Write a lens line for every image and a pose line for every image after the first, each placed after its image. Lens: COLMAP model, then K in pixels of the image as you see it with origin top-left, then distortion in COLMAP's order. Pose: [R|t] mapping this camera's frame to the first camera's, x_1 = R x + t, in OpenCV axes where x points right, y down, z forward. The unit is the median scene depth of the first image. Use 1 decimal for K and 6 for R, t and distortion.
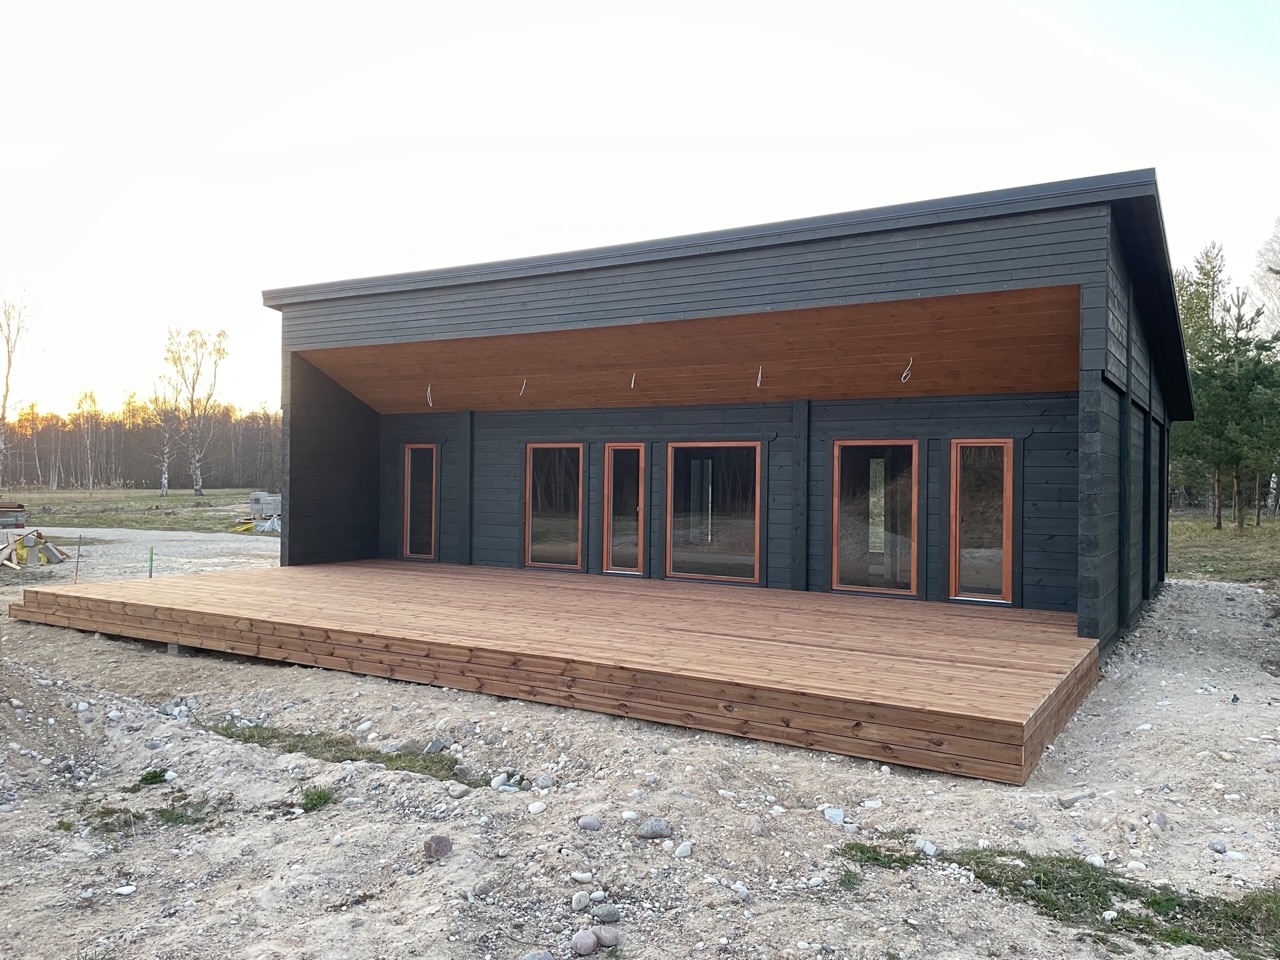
lens RADIAL K [[965.0, 0, 638.1], [0, 965.0, 473.9], [0, 0, 1]] dist [0.111943, -0.159654]
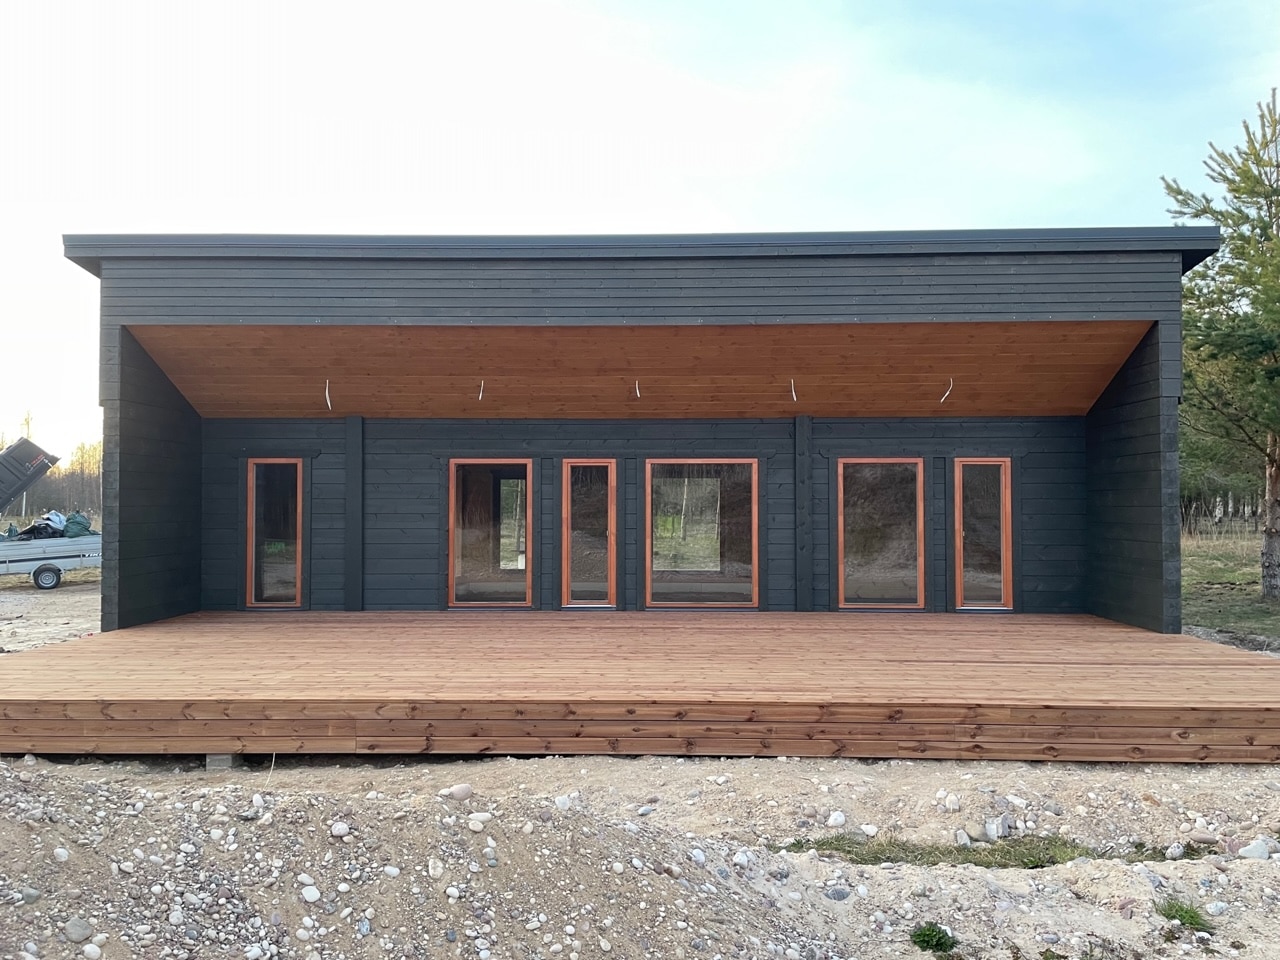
lens RADIAL K [[963.7, 0, 644.5], [0, 963.7, 484.4], [0, 0, 1]] dist [0.096588, -0.125093]
pose [[0.865617, -0.002448, 0.500700, -0.539290], [0.009166, 0.999898, -0.010958, 0.001853], [-0.500622, 0.014075, 0.865552, 0.278259]]
